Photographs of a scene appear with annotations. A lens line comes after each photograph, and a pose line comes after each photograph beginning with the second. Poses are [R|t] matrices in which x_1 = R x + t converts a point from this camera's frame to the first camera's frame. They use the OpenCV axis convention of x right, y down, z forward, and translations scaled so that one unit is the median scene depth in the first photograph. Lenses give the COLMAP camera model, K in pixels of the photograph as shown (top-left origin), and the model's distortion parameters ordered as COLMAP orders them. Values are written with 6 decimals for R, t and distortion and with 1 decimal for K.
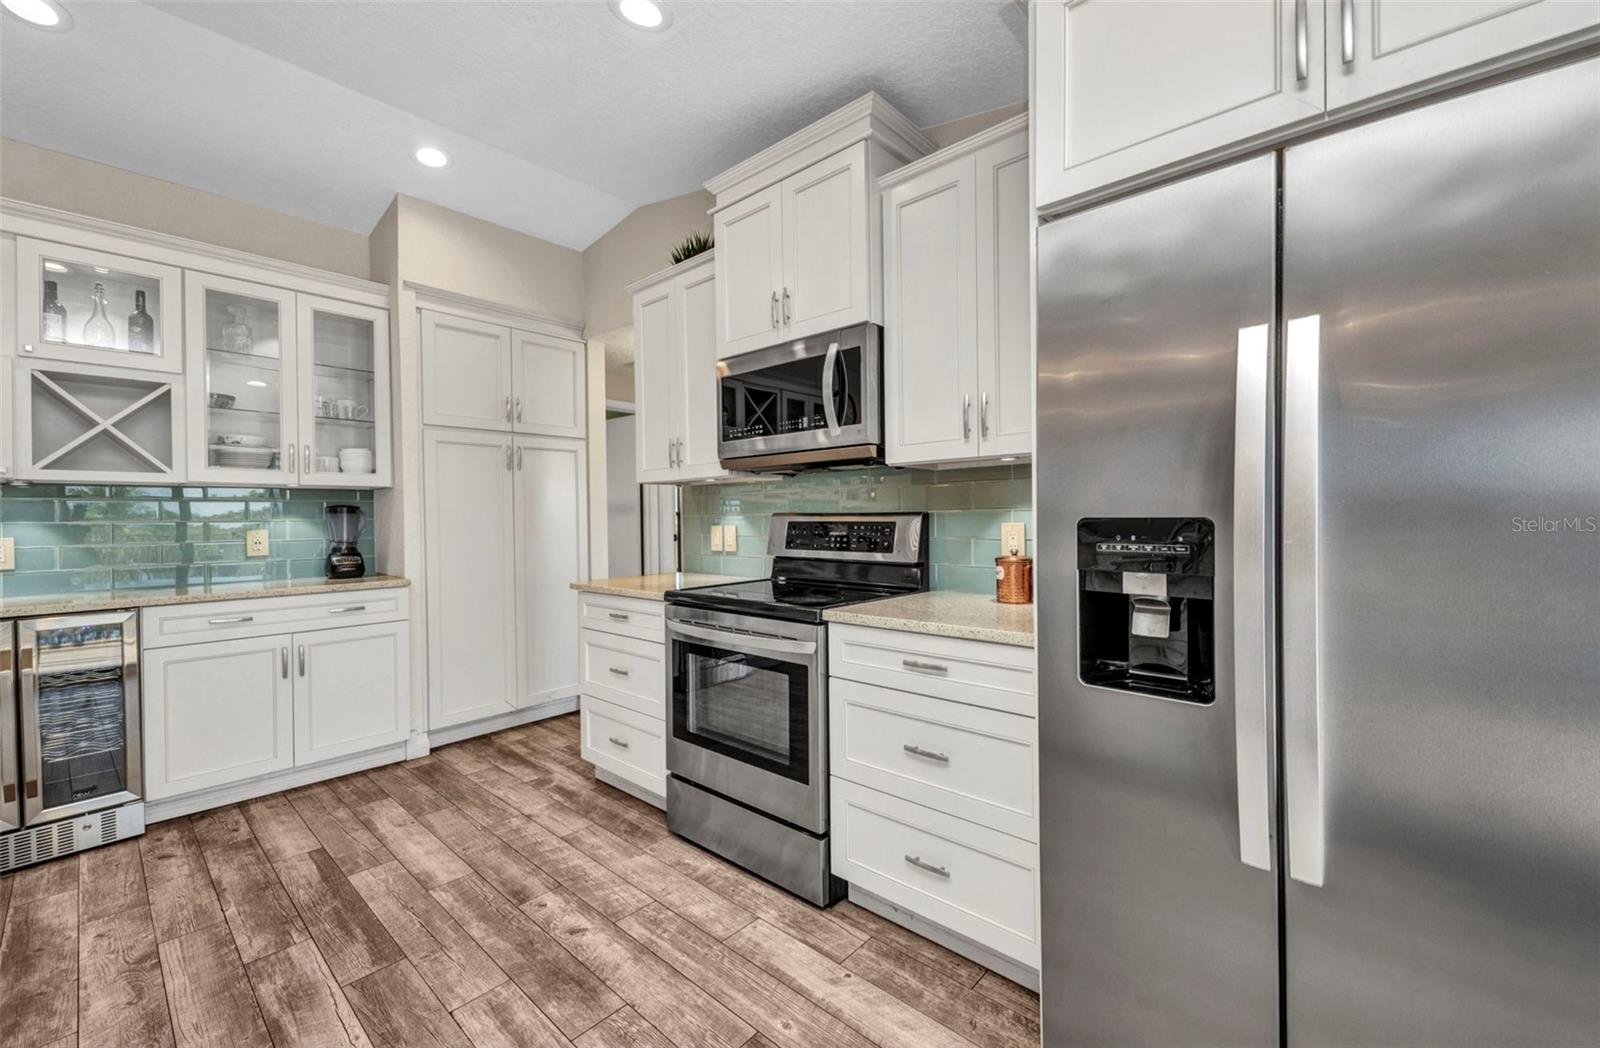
lens RADIAL K [[646.1, 0, 808.8], [0, 646.1, 520.9], [0, 0, 1]] dist [0.017929, -0.003520]
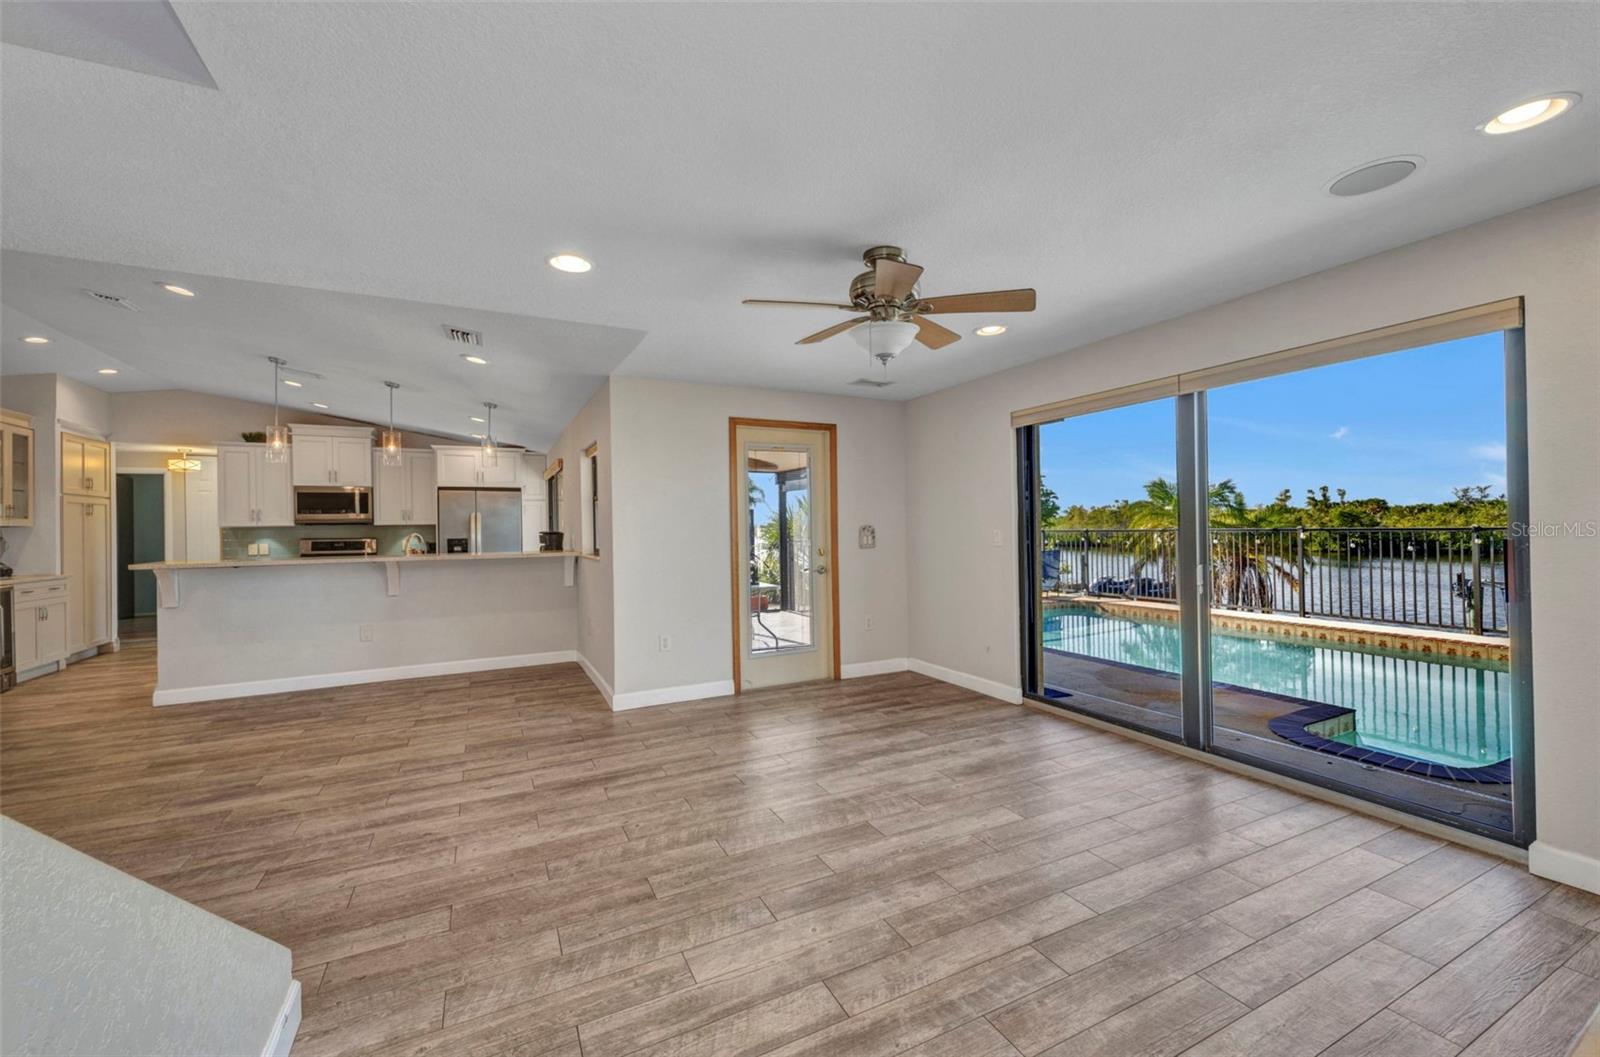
lens RADIAL K [[646.1, 0, 801.3], [0, 646.1, 523.1], [0, 0, 1]] dist [0.017929, -0.003520]
pose [[0.376866, 0.012662, 0.926181, -2.110310], [0.017793, 0.999623, -0.020906, 0.020832], [-0.926097, 0.024358, 0.376498, -2.327377]]
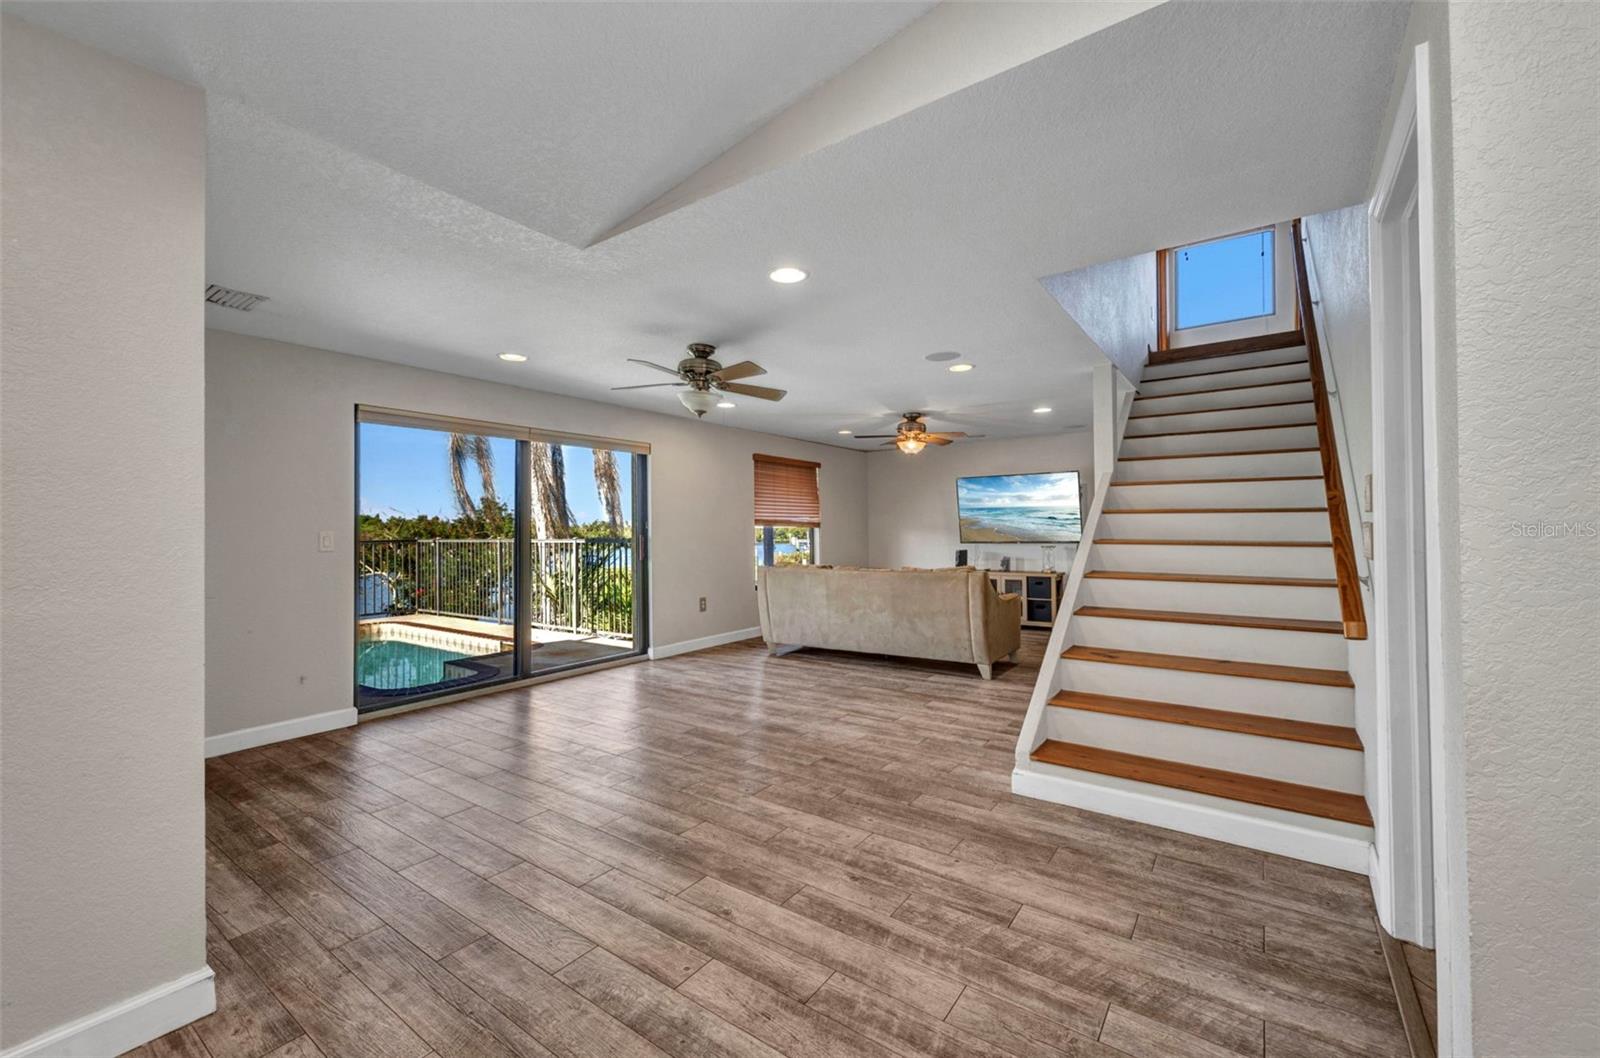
lens RADIAL K [[646.1, 0, 805.6], [0, 646.1, 529.7], [0, 0, 1]] dist [0.017929, -0.003520]
pose [[-0.993299, 0.025368, -0.112757, -1.177347], [0.024768, 0.999671, 0.006719, 0.022213], [0.112891, 0.003881, -0.993600, -0.455986]]
